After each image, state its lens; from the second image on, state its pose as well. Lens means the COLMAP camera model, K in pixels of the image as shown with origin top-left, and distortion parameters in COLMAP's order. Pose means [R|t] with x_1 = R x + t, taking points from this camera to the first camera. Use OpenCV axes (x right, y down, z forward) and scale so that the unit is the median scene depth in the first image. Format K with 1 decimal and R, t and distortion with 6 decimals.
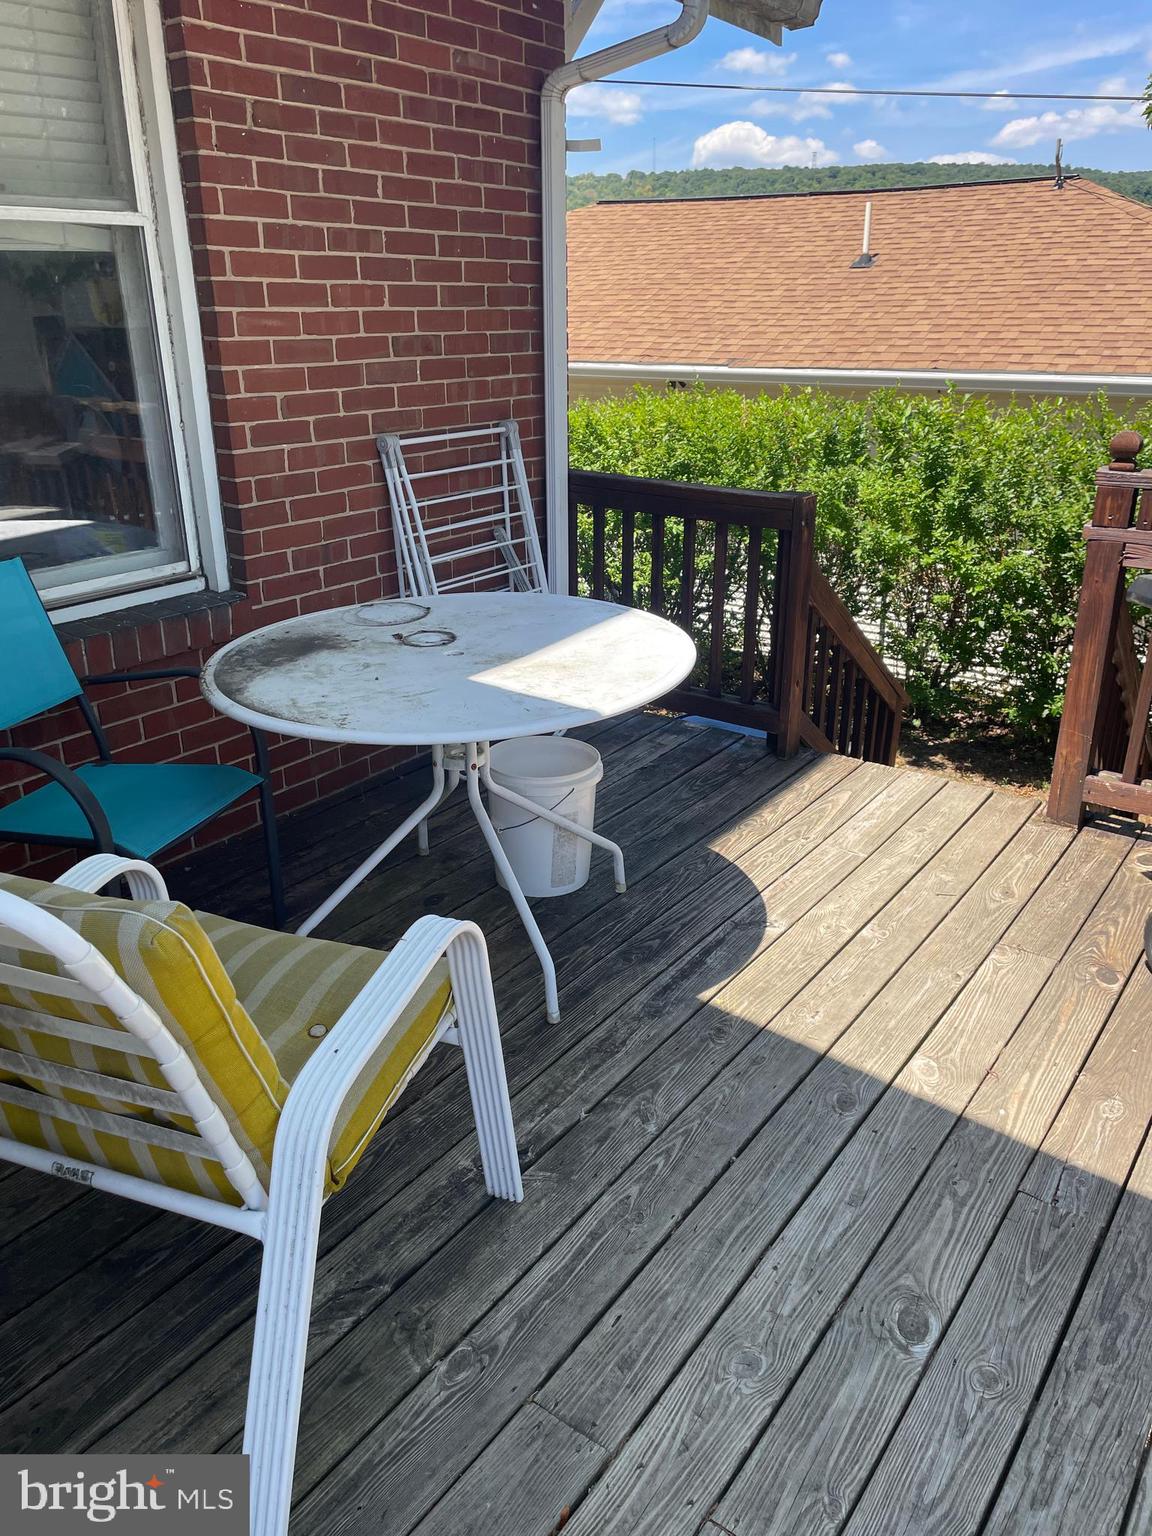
lens RADIAL K [[1166.6, 0, 598.8], [0, 1166.6, 752.6], [0, 0, 1]] dist [0.082885, -0.100555]
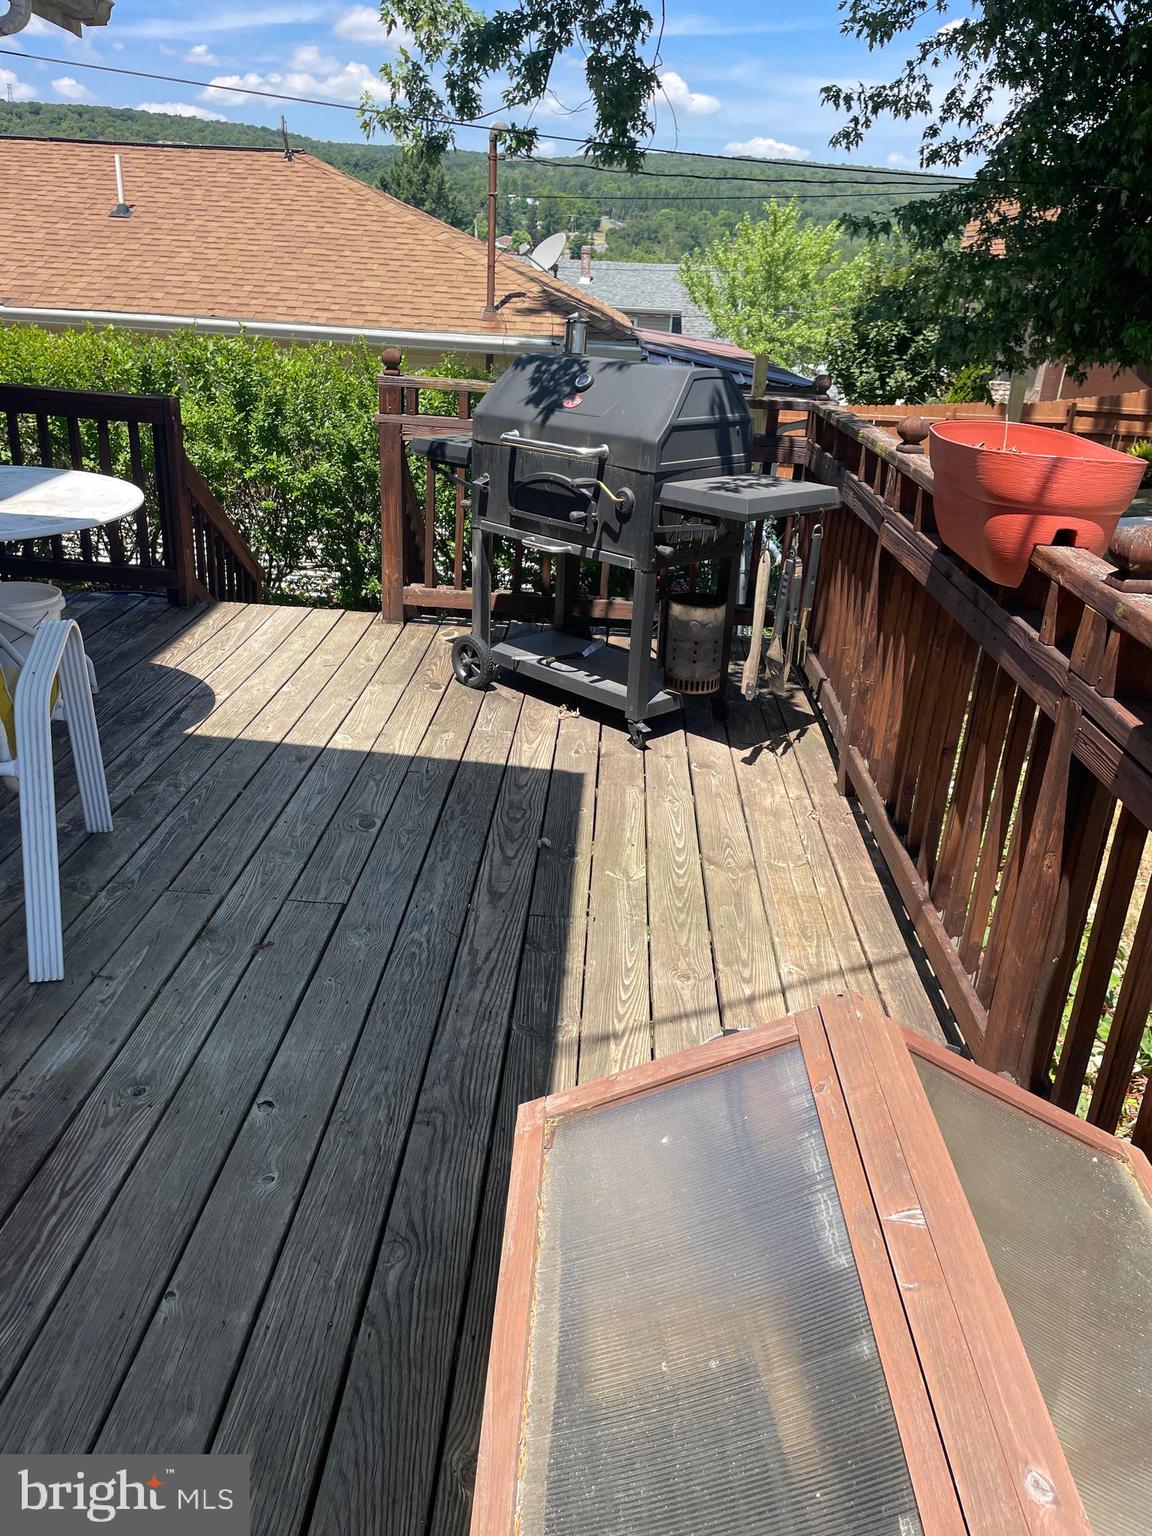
lens RADIAL K [[1166.6, 0, 584.3], [0, 1166.6, 760.2], [0, 0, 1]] dist [0.082885, -0.100555]
pose [[0.839522, -0.162798, 0.518363, -0.108420], [0.143917, 0.986607, 0.076774, 0.084519], [-0.523919, 0.010148, 0.851707, -0.208089]]
